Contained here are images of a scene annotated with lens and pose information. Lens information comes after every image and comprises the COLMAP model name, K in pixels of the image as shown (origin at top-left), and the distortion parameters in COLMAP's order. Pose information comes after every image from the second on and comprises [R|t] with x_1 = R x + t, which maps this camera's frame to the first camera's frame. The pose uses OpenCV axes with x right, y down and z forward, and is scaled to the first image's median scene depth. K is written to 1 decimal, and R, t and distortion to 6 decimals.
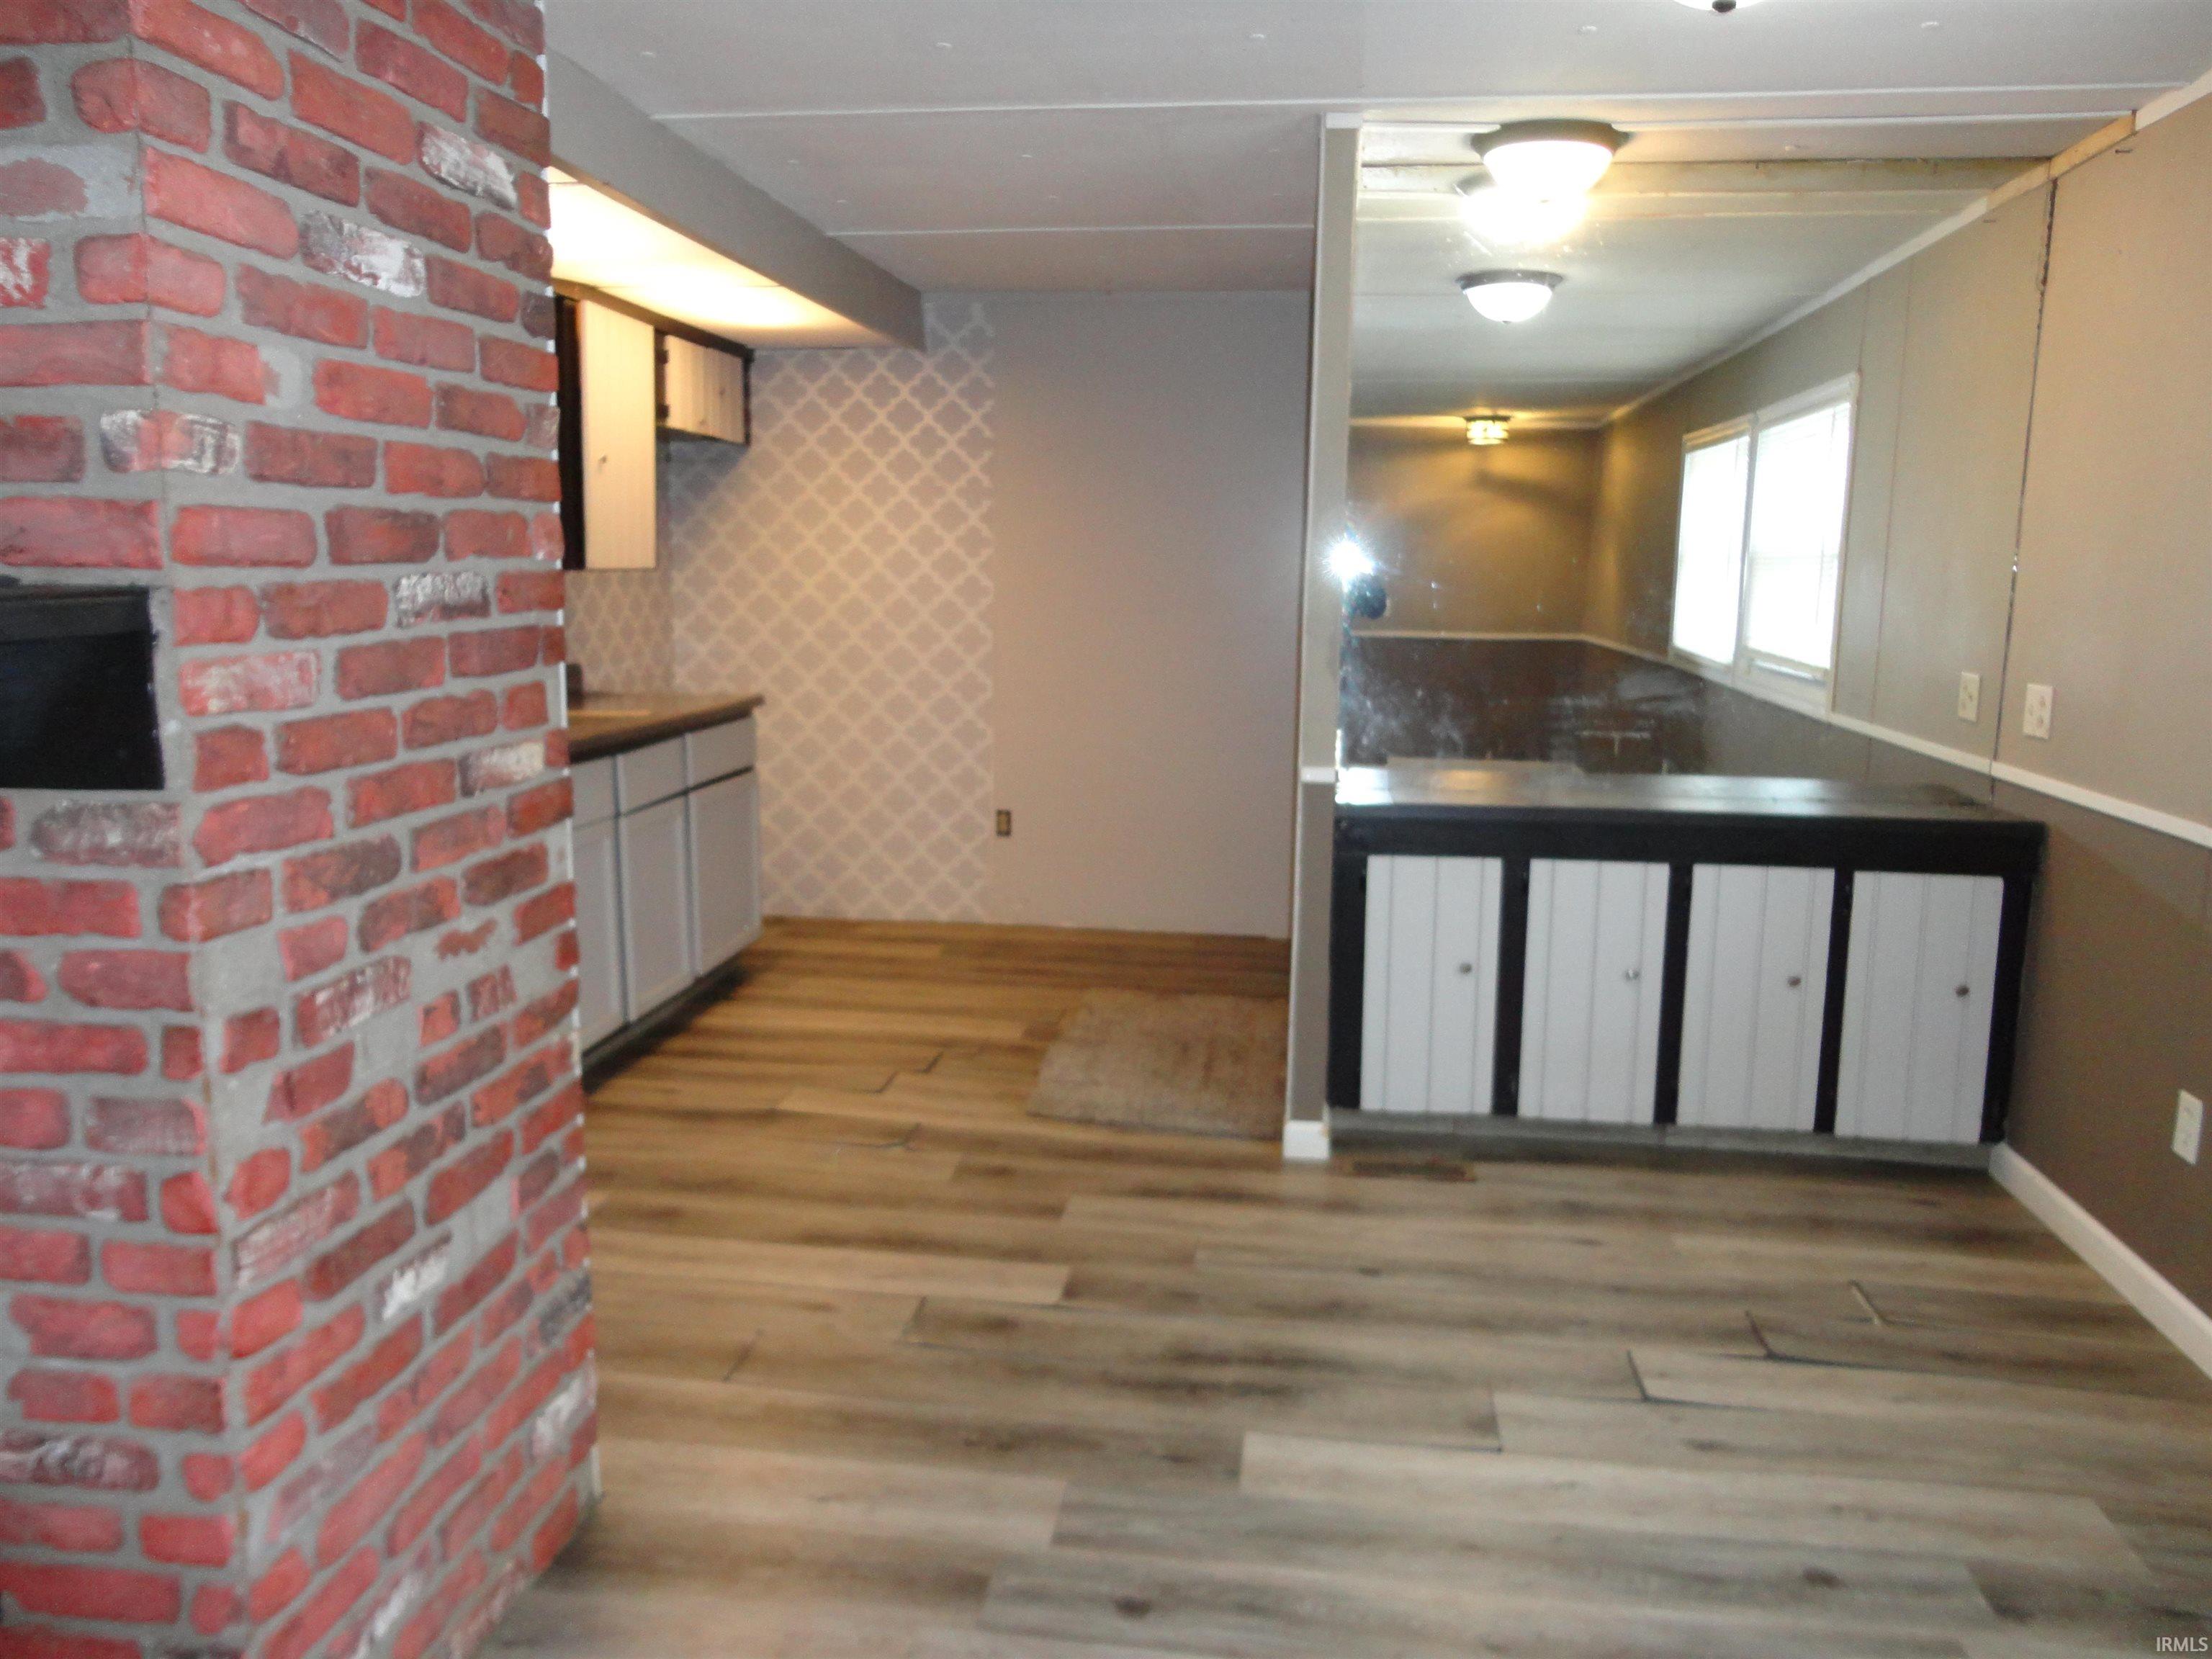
lens RADIAL K [[1642.0, 0, 1092.3], [0, 1642.0, 829.7], [0, 0, 1]] dist [-0.012783, 0.004499]
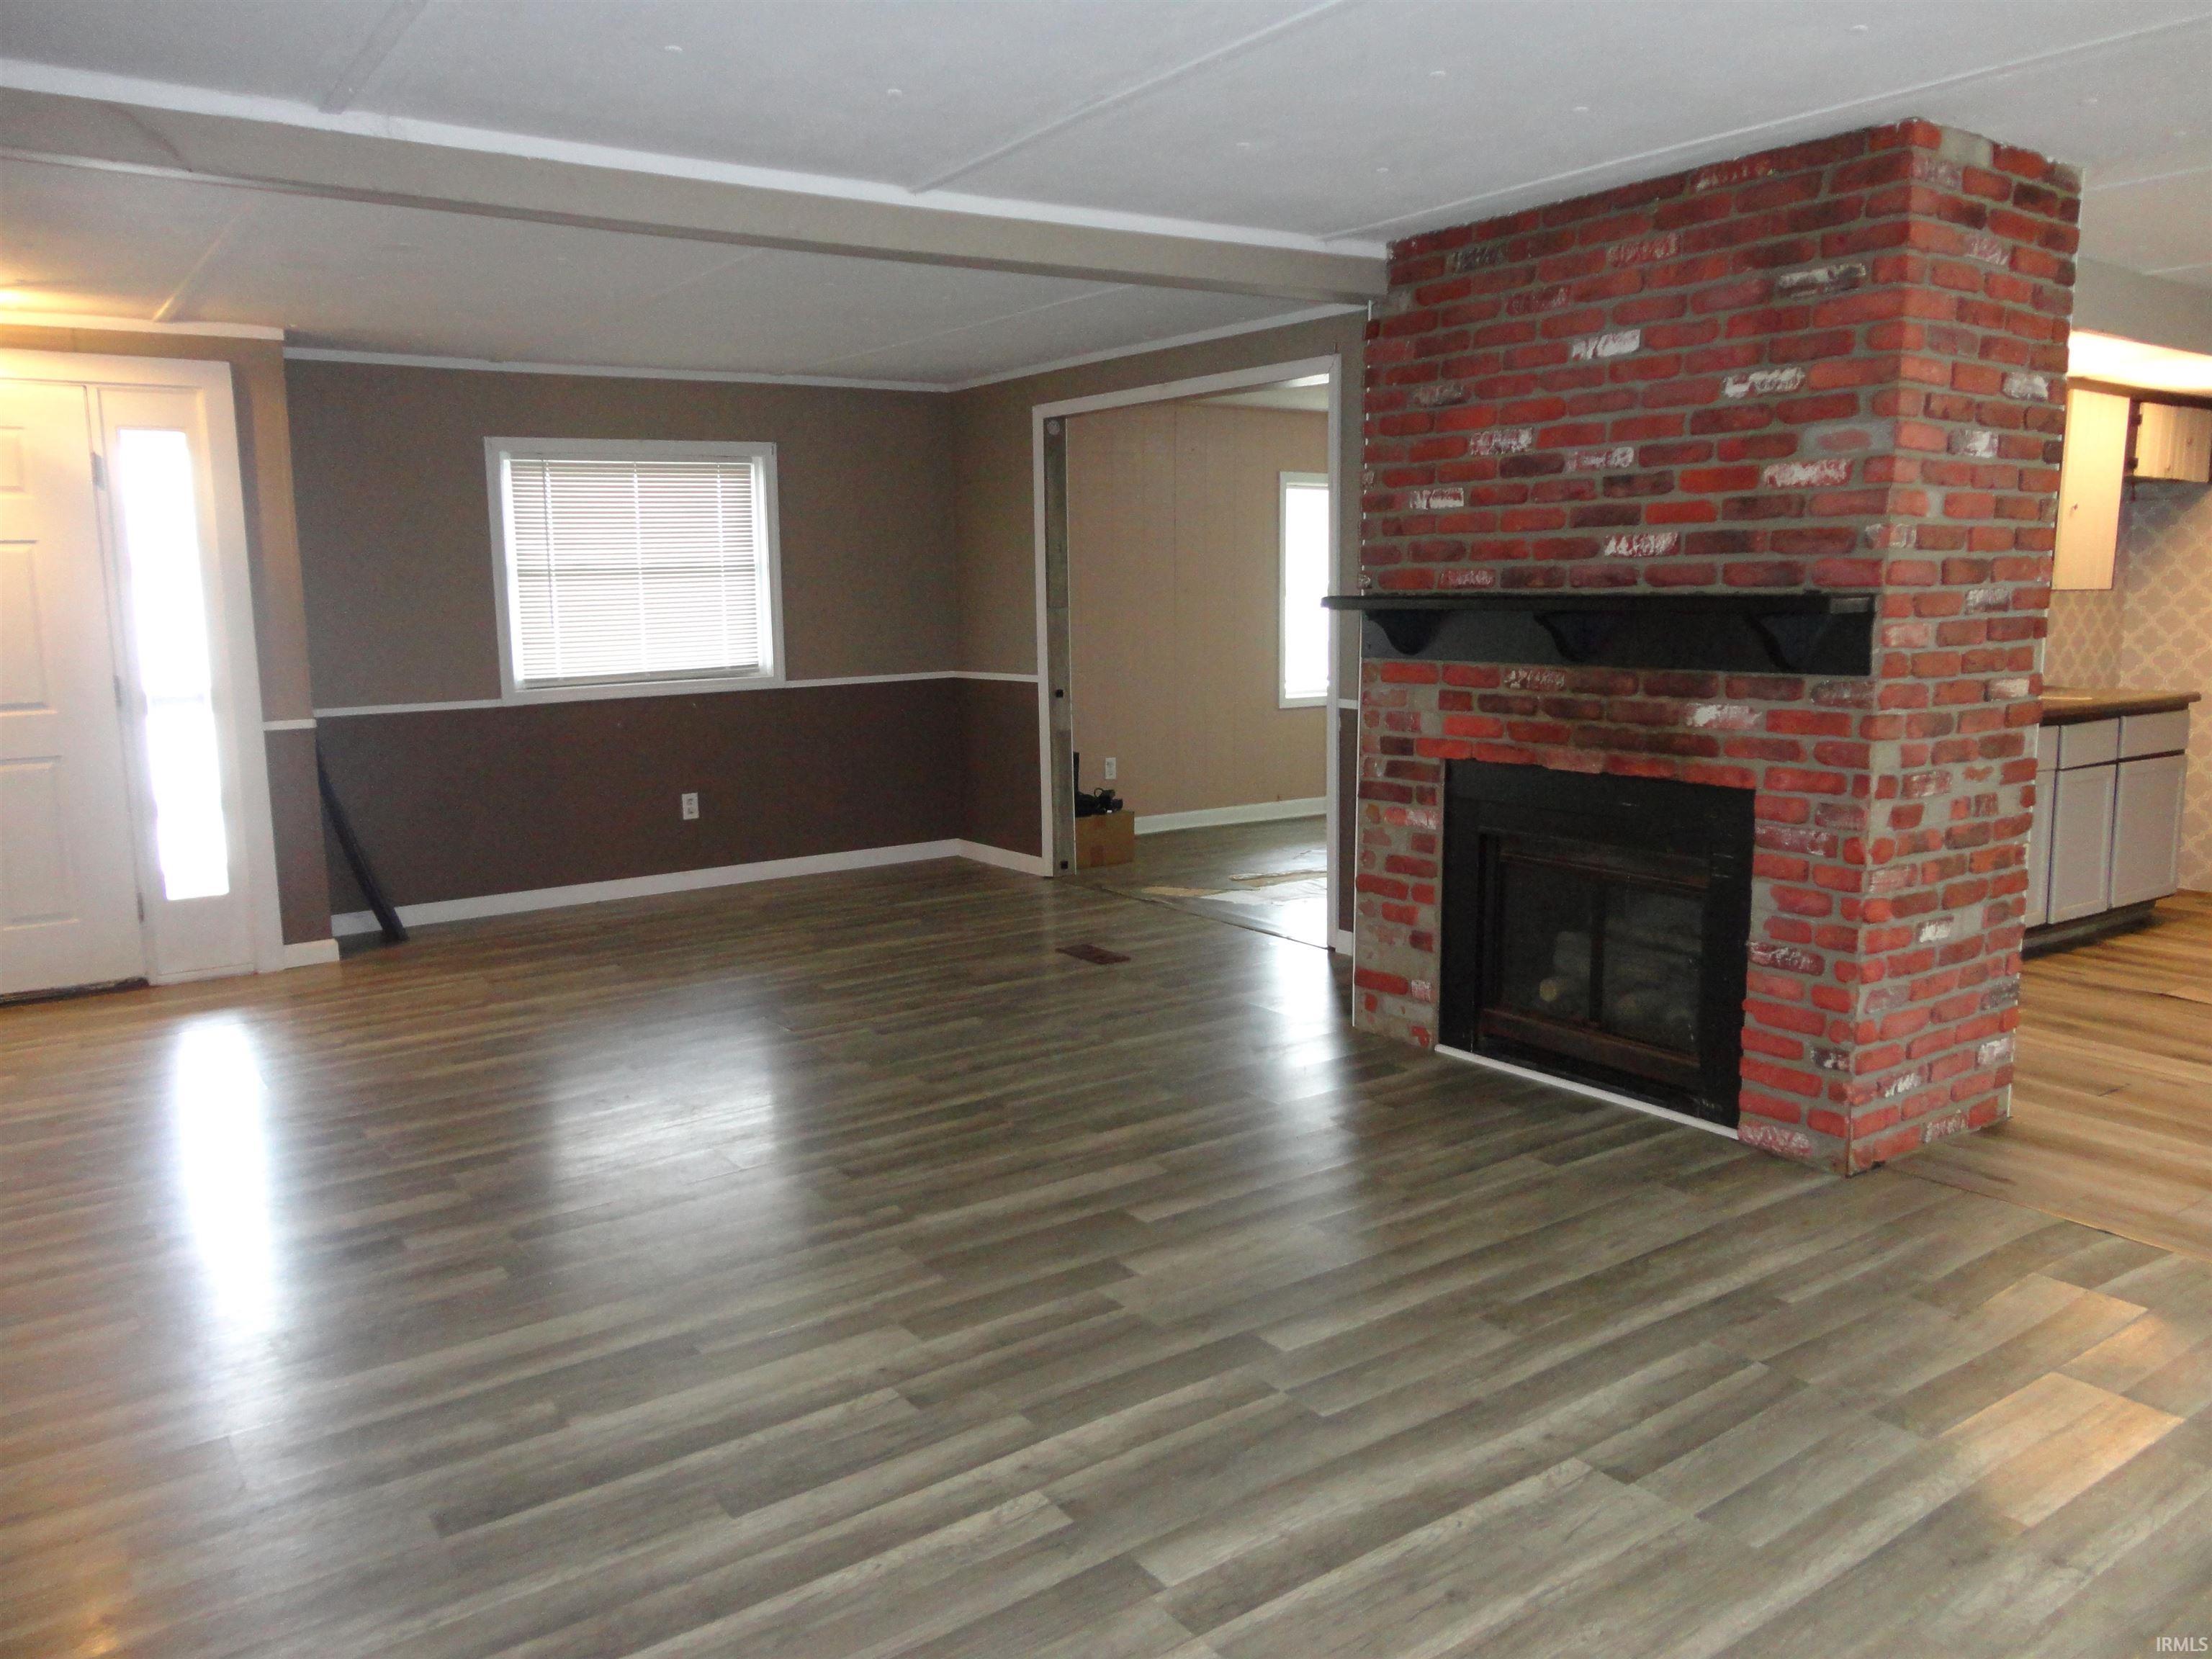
lens RADIAL K [[1642.0, 0, 1091.0], [0, 1642.0, 810.0], [0, 0, 1]] dist [-0.012783, 0.004499]
pose [[0.687109, 0.086098, -0.721435, 0.352171], [-0.106136, 0.994197, 0.017565, 0.214512], [0.718761, 0.064501, 0.692259, -1.280866]]
